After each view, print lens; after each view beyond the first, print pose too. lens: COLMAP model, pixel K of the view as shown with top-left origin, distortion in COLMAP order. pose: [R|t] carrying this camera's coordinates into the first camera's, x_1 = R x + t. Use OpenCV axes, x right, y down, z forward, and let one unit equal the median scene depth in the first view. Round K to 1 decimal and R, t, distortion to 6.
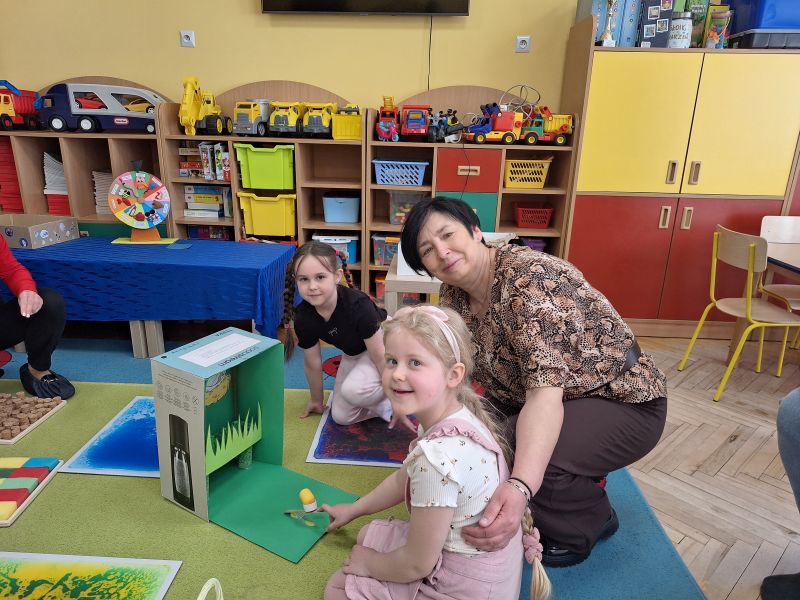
lens RADIAL K [[551.2, 0, 380.2], [0, 551.2, 313.5], [0, 0, 1]] dist [0.069526, -0.072140]
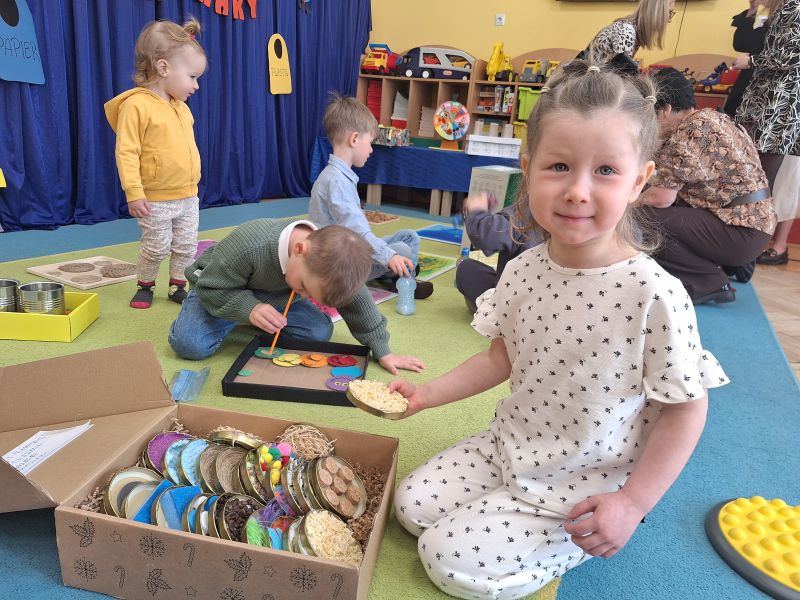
lens RADIAL K [[551.2, 0, 399.8], [0, 551.2, 300.4], [0, 0, 1]] dist [0.069526, -0.072140]
pose [[0.916893, 0.177853, -0.357316, 0.072089], [-0.189958, 0.981791, 0.001241, 0.296144], [0.351031, 0.066737, 0.933983, -0.433249]]
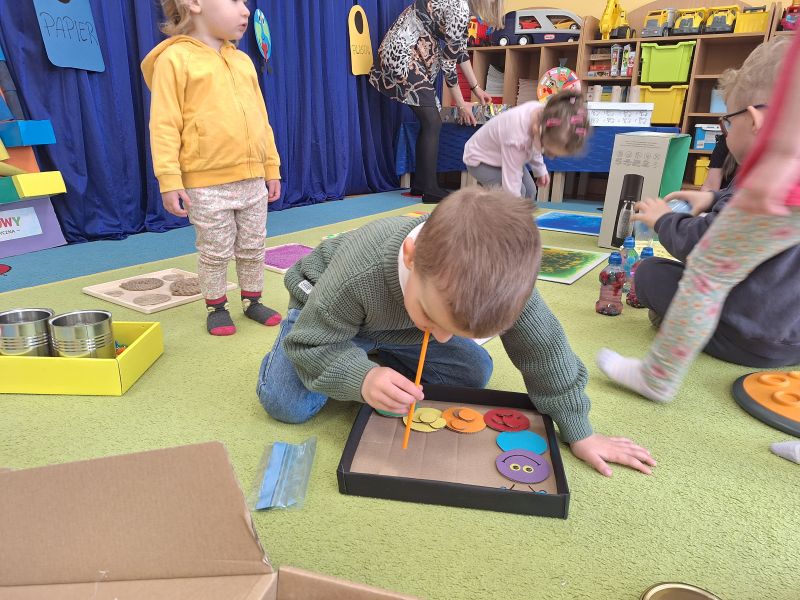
lens RADIAL K [[551.2, 0, 402.9], [0, 551.2, 304.4], [0, 0, 1]] dist [0.069526, -0.072140]
pose [[0.870506, 0.154942, -0.467131, -0.053441], [-0.156367, 0.987043, 0.035999, 0.291580], [0.466656, 0.041706, 0.883455, -0.303525]]
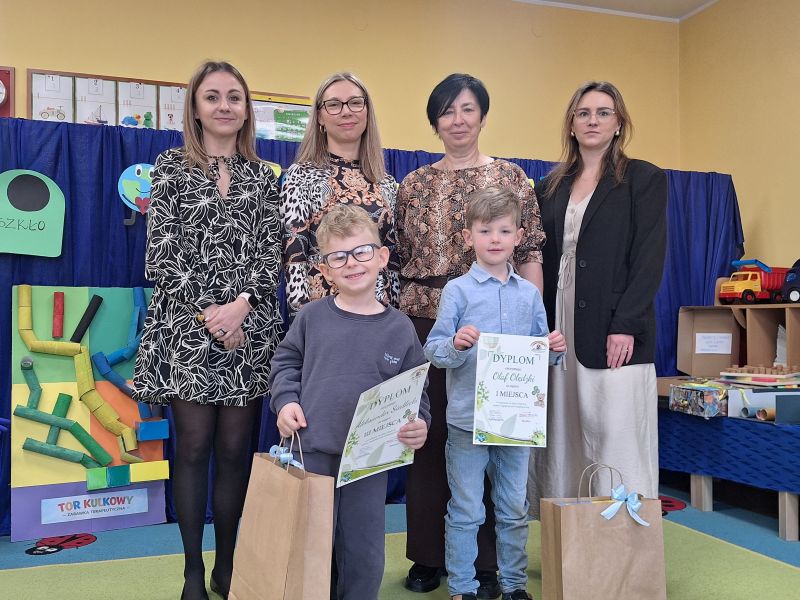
lens RADIAL K [[751.3, 0, 396.7], [0, 751.3, 304.9], [0, 0, 1]] dist [0.042712, 0.000000]
pose [[0.368283, -0.047922, -0.928478, 0.401059], [-0.285330, 0.944650, -0.161933, 0.088619], [0.884847, 0.324560, 0.334225, -0.048547]]
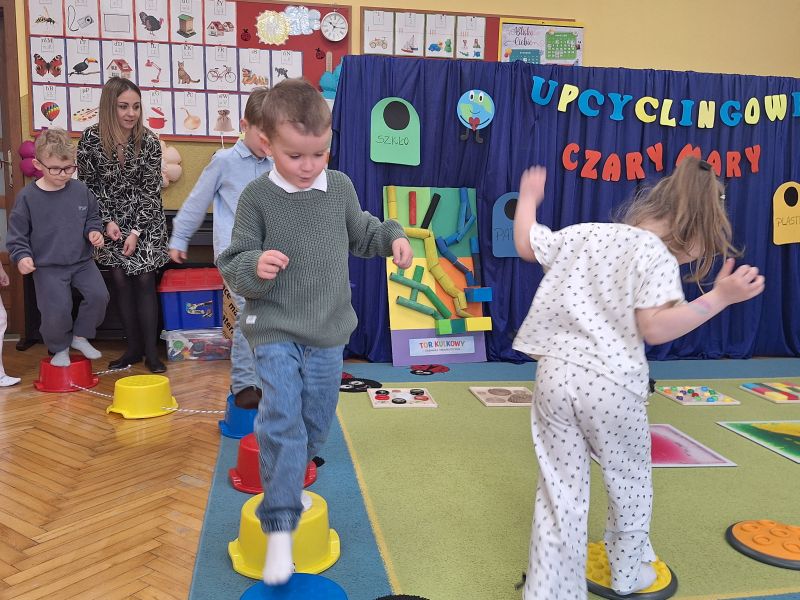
lens RADIAL K [[710.5, 0, 385.3], [0, 710.5, 297.6], [0, 0, 1]] dist [0.105348, -0.170121]
pose [[0.212969, 0.107984, -0.971073, 0.568767], [-0.324539, 0.945263, 0.033938, 0.203631], [0.921585, 0.307924, 0.236357, -0.443388]]
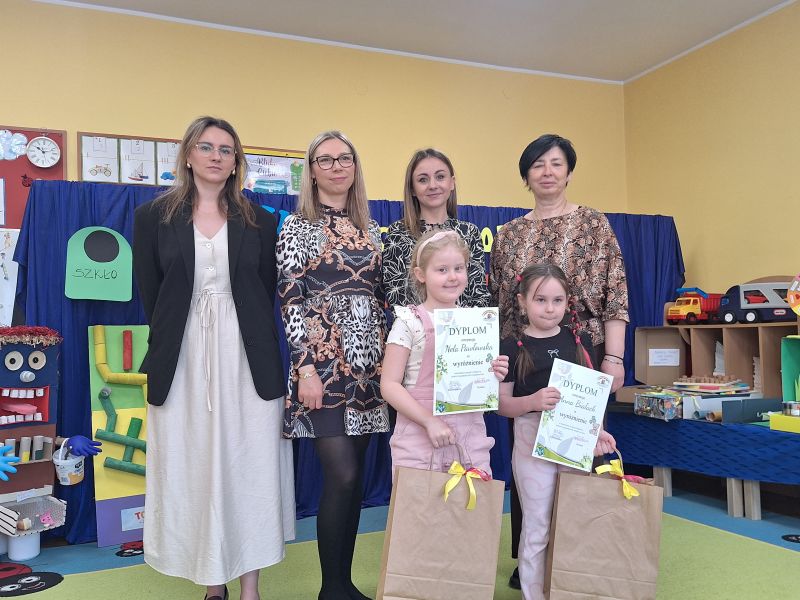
lens RADIAL K [[710.5, 0, 404.4], [0, 710.5, 301.9], [0, 0, 1]] dist [0.105348, -0.170121]
pose [[0.444853, -0.071623, -0.892735, 0.498199], [-0.251545, 0.946681, -0.201296, 0.114389], [0.859553, 0.314110, 0.403117, -0.226657]]
